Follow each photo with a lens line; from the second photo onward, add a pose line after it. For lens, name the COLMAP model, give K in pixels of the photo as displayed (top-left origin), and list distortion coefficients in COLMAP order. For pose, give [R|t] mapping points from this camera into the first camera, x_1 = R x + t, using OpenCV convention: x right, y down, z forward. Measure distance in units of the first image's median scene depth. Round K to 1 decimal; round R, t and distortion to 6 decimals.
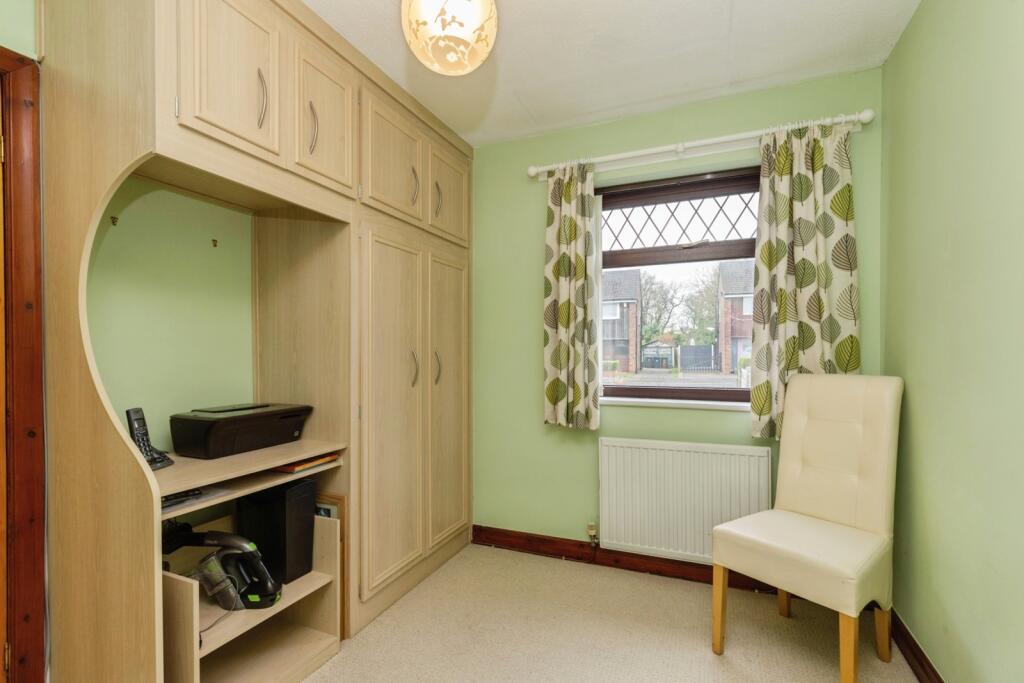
lens RADIAL K [[462.9, 0, 515.5], [0, 462.9, 352.5], [0, 0, 1]] dist [0.013027, -0.000626]
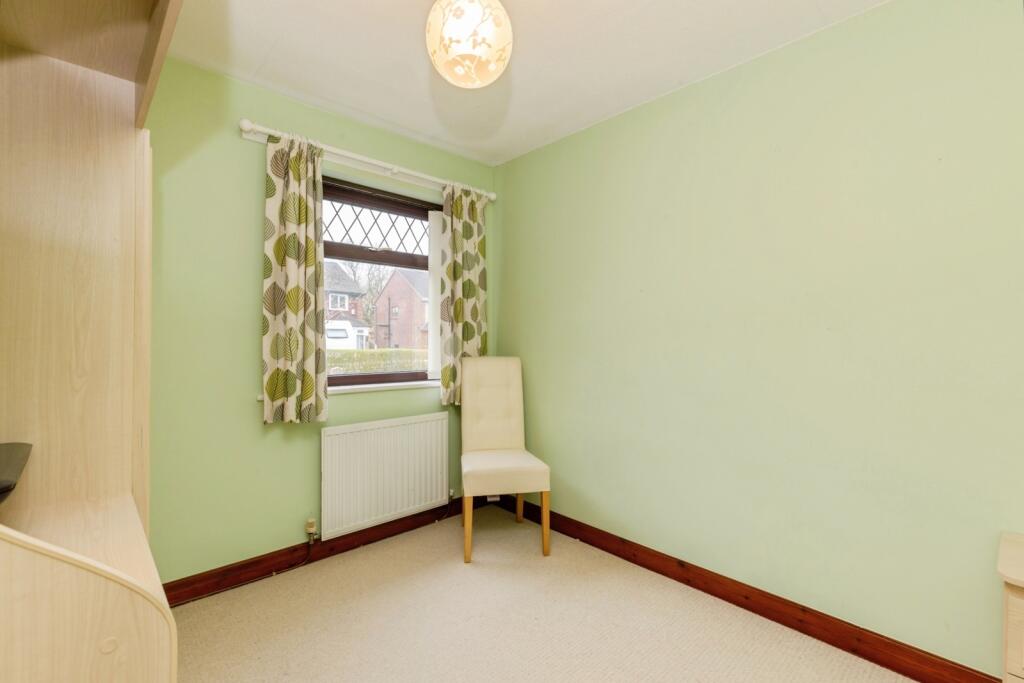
lens RADIAL K [[462.9, 0, 515.4], [0, 462.9, 338.6], [0, 0, 1]] dist [0.013027, -0.000626]
pose [[0.408810, 0.011013, 0.912553, -0.557999], [-0.001460, 0.999934, -0.011413, 0.002979], [-0.912618, 0.003334, 0.408799, 0.226657]]
